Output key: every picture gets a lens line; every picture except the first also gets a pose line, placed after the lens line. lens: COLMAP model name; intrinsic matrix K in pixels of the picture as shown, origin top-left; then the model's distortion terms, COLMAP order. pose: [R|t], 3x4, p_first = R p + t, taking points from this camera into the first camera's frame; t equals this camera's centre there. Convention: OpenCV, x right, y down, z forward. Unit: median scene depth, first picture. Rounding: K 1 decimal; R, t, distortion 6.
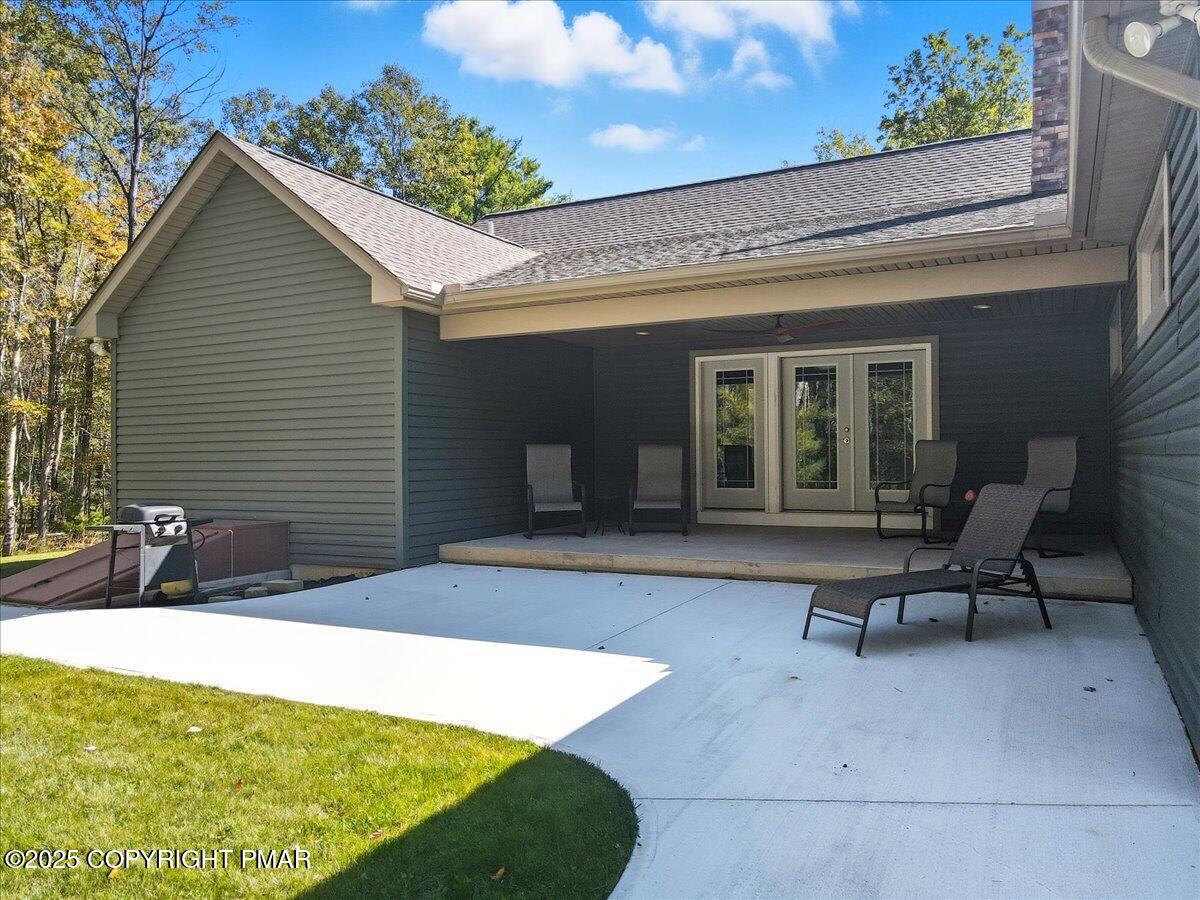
lens RADIAL K [[882.9, 0, 600.0], [0, 882.9, 450.0], [0, 0, 1]] dist [-0.003651, 0.035032]
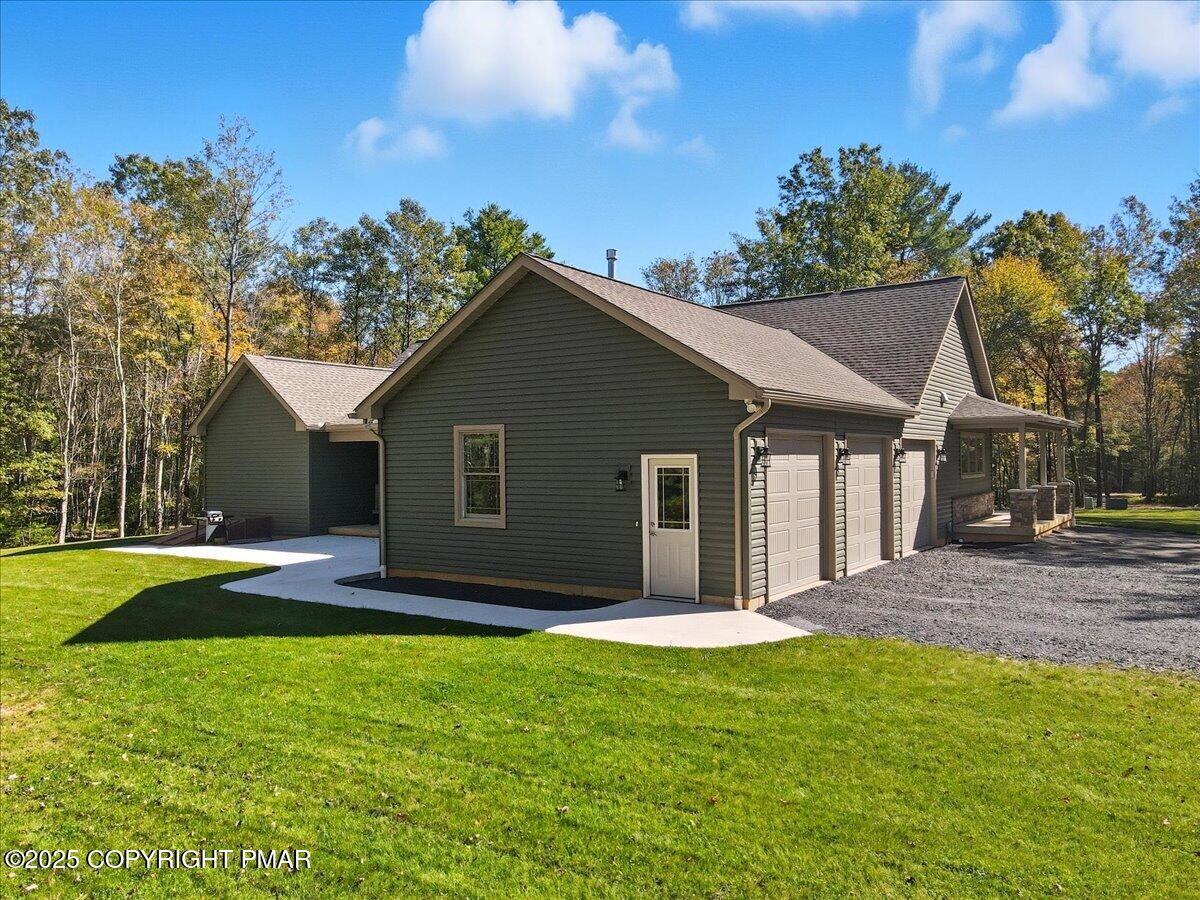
lens RADIAL K [[882.9, 0, 600.0], [0, 882.9, 450.0], [0, 0, 1]] dist [-0.003651, 0.035032]
pose [[0.992920, -0.001721, -0.118772, 0.314040], [0.001599, 0.999998, -0.001123, -0.037145], [0.118774, 0.000925, 0.992921, -0.488356]]
